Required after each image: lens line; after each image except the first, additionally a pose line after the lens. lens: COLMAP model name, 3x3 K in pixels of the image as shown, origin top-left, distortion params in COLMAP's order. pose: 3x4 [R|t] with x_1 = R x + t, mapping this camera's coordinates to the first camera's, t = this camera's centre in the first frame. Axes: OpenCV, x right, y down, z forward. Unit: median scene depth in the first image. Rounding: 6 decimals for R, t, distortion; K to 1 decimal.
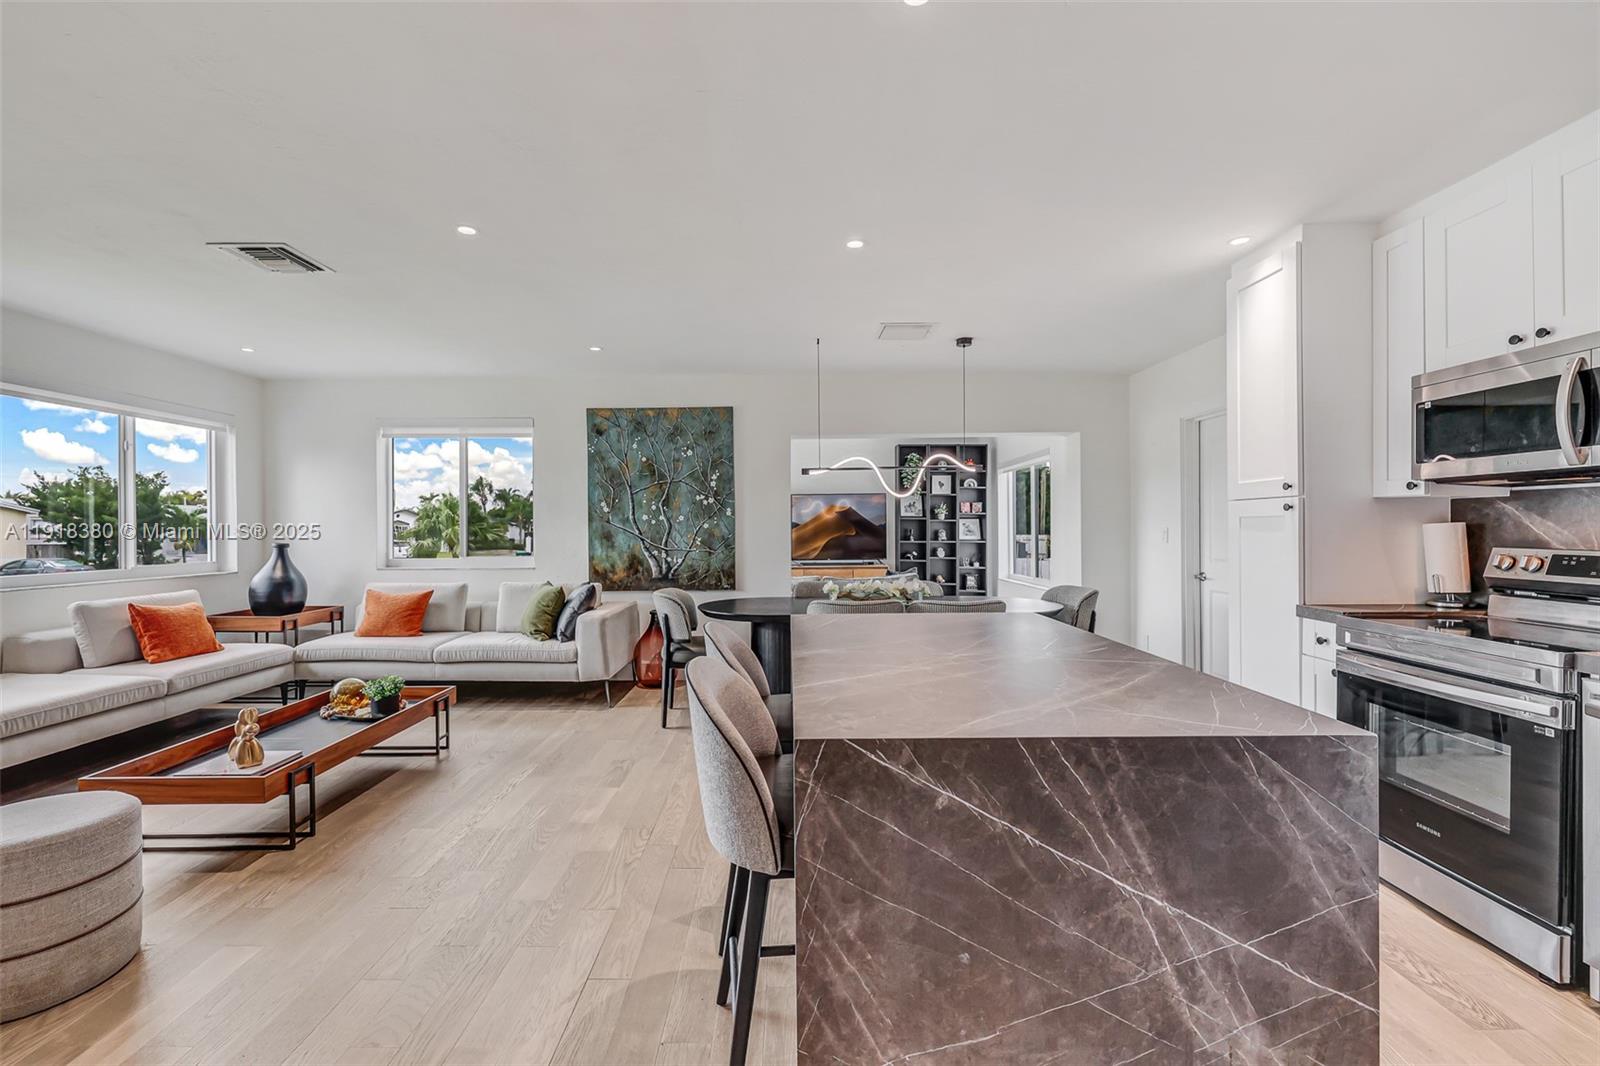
lens RADIAL K [[679.7, 0, 781.6], [0, 679.7, 528.6], [0, 0, 1]] dist [0.000068, -0.000380]
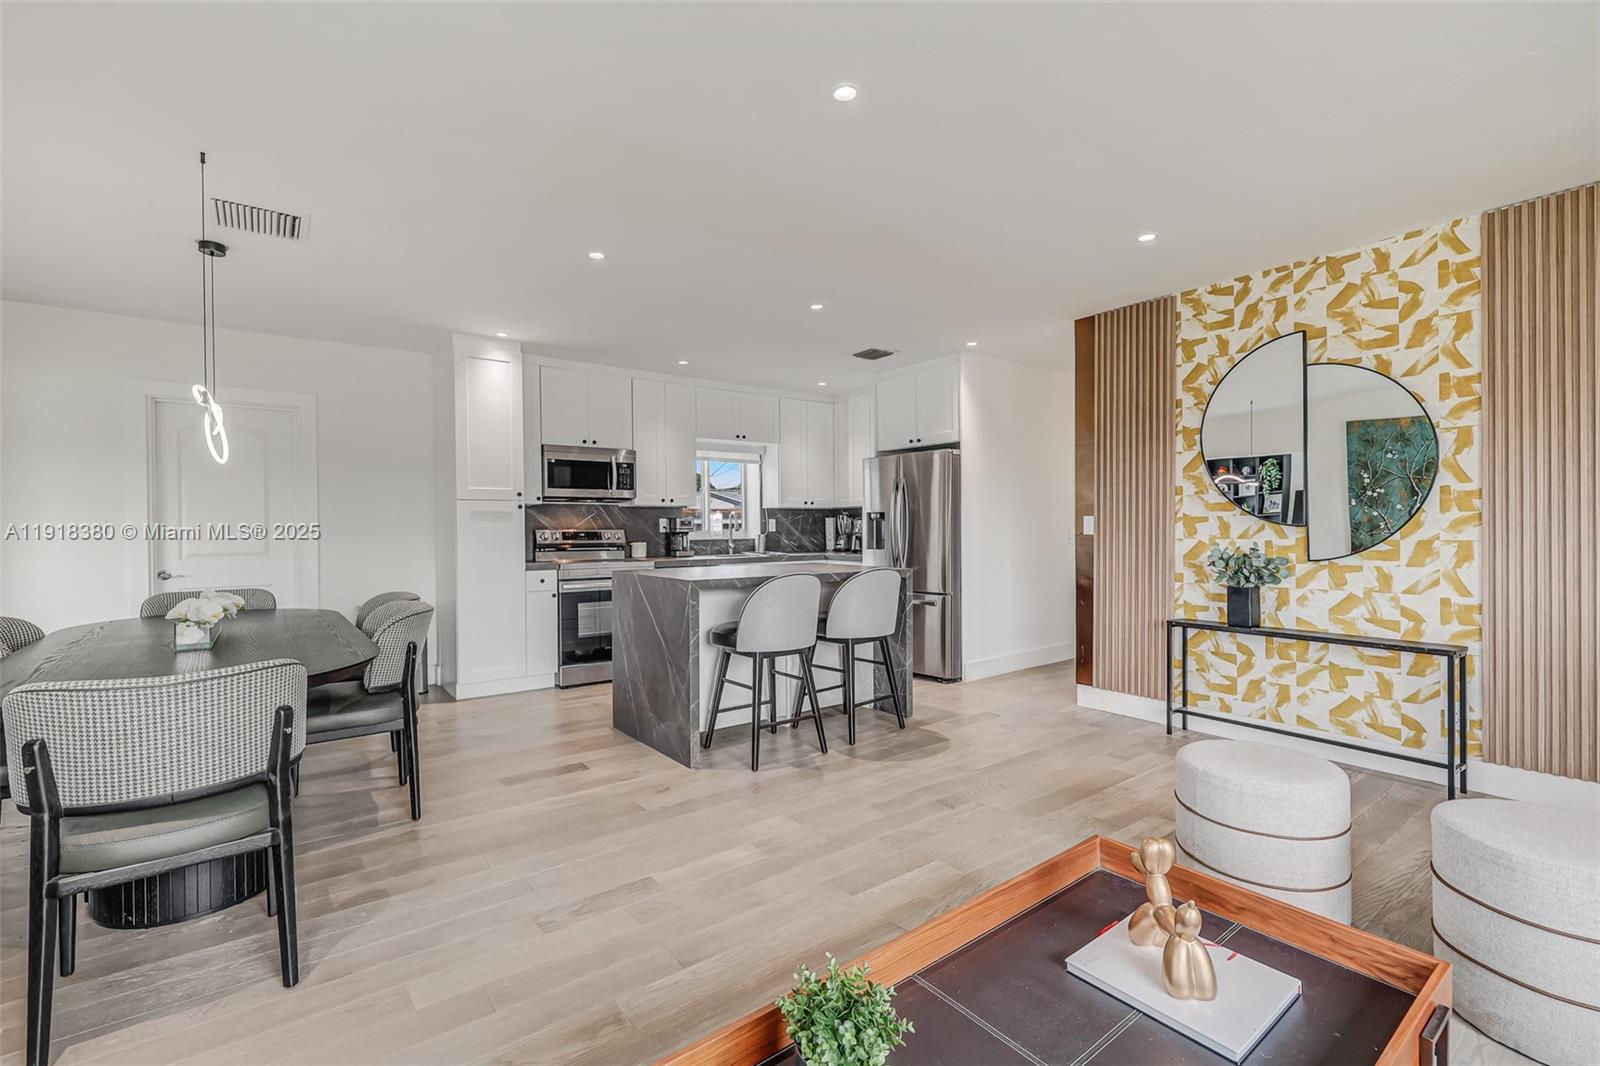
lens RADIAL K [[697.7, 0, 776.2], [0, 697.7, 532.7], [0, 0, 1]] dist [-0.000587, -0.000159]
pose [[-0.597113, 0.004891, 0.802142, -0.593851], [0.011126, 0.999936, 0.002185, 0.021042], [-0.802080, 0.010229, -0.597129, 0.882507]]
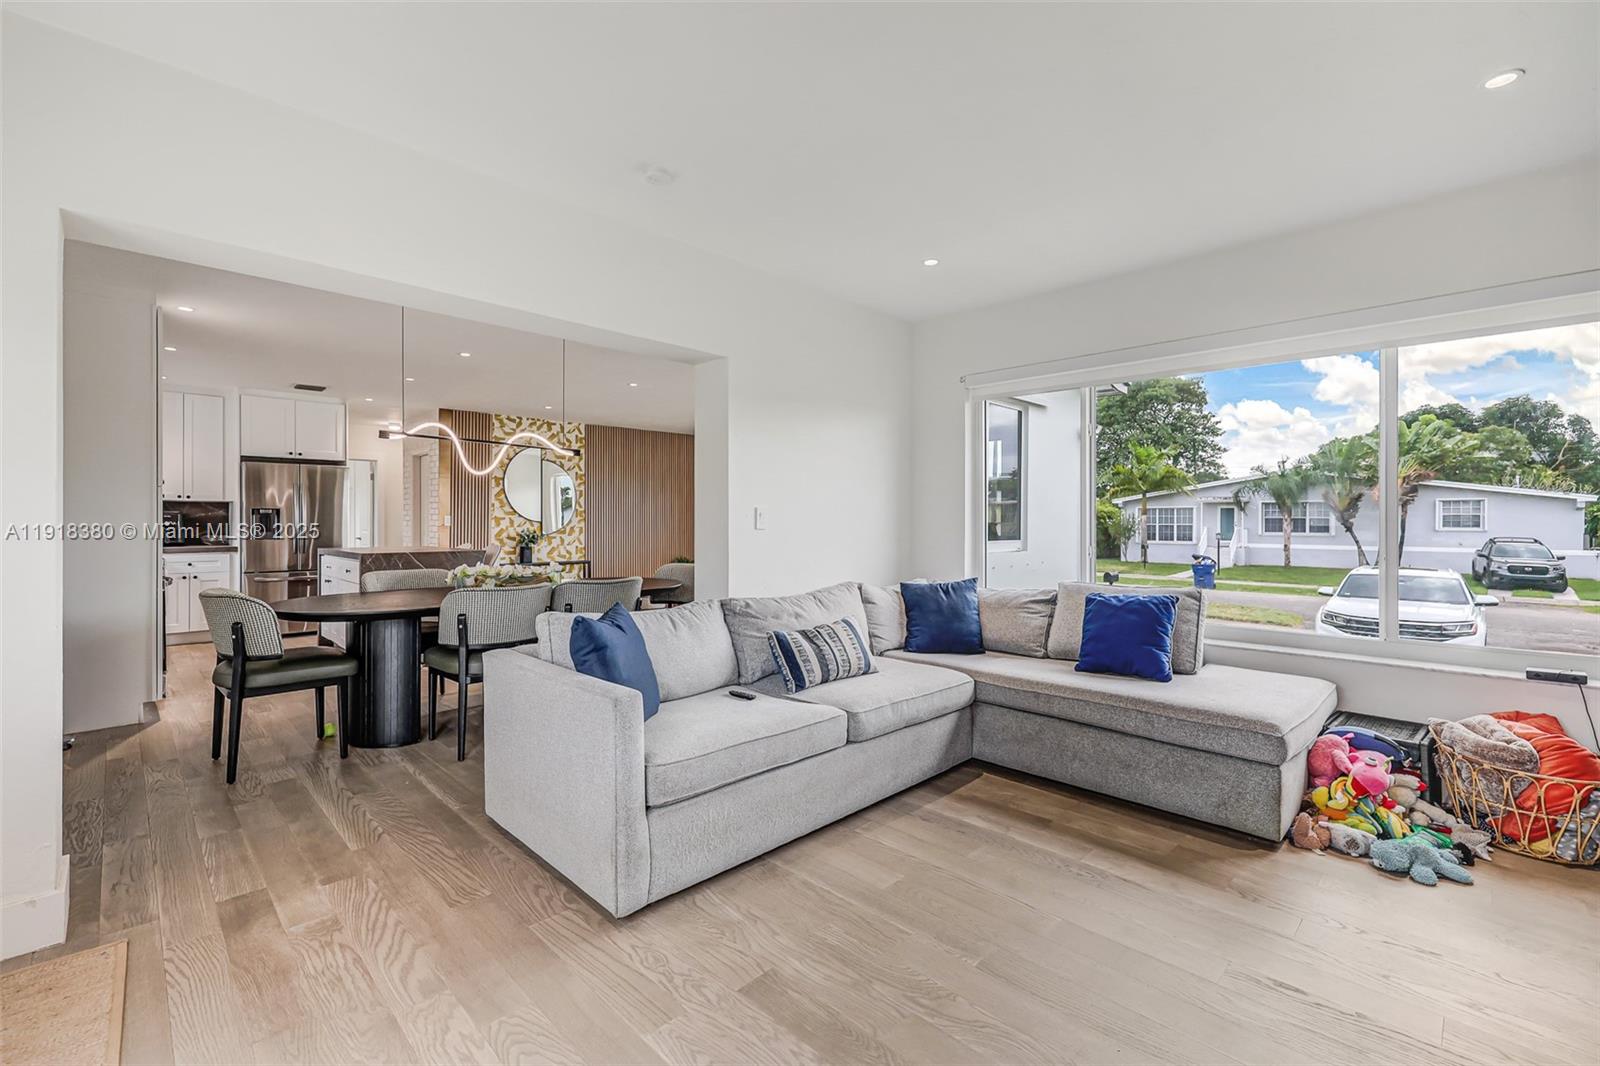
lens RADIAL K [[678.0, 0, 783.4], [0, 678.0, 525.8], [0, 0, 1]] dist [-0.001034, 0.000317]
pose [[-0.706208, 0.010035, -0.707934, 0.476234], [0.001948, 0.999923, 0.012231, 0.011632], [0.708002, 0.007259, -0.706173, 1.747383]]
